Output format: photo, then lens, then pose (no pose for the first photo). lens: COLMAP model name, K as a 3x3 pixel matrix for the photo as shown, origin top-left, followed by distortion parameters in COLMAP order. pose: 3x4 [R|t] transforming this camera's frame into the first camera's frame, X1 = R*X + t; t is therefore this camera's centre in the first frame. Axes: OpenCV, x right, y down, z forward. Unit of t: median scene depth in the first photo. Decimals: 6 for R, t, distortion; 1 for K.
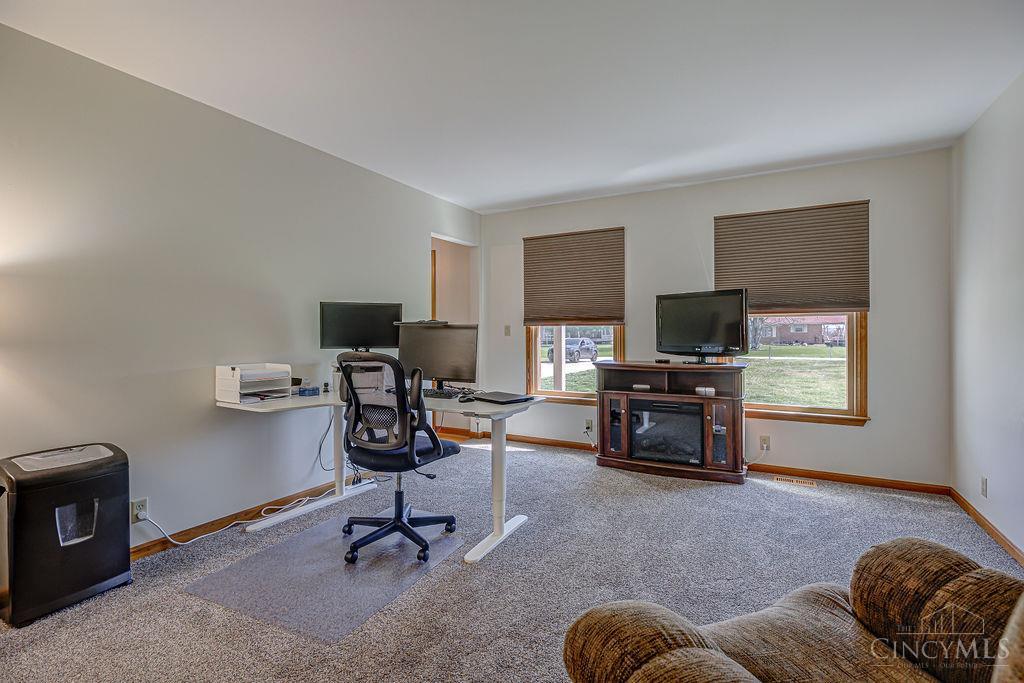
lens RADIAL K [[474.2, 0, 512.2], [0, 474.2, 337.1], [0, 0, 1]] dist [0.023941, 0.000272]
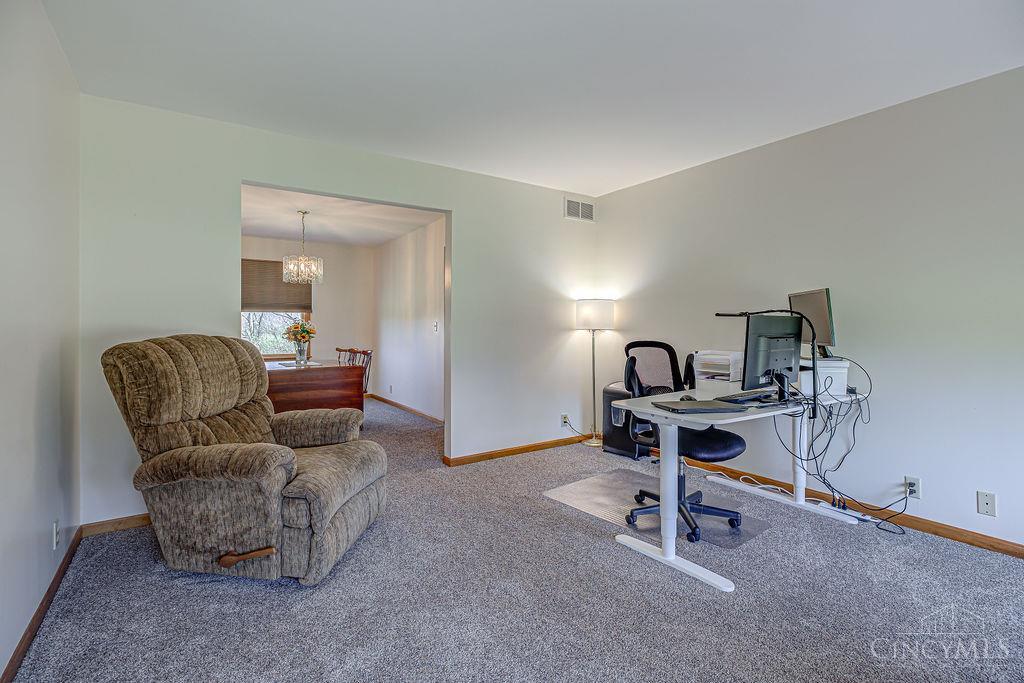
lens RADIAL K [[474.2, 0, 511.5], [0, 474.2, 336.4], [0, 0, 1]] dist [0.023941, 0.000272]
pose [[-0.444530, 0.006782, -0.895738, 0.723313], [-0.004155, 0.999945, 0.009632, 0.015581], [0.895754, 0.008003, -0.444477, 0.968922]]
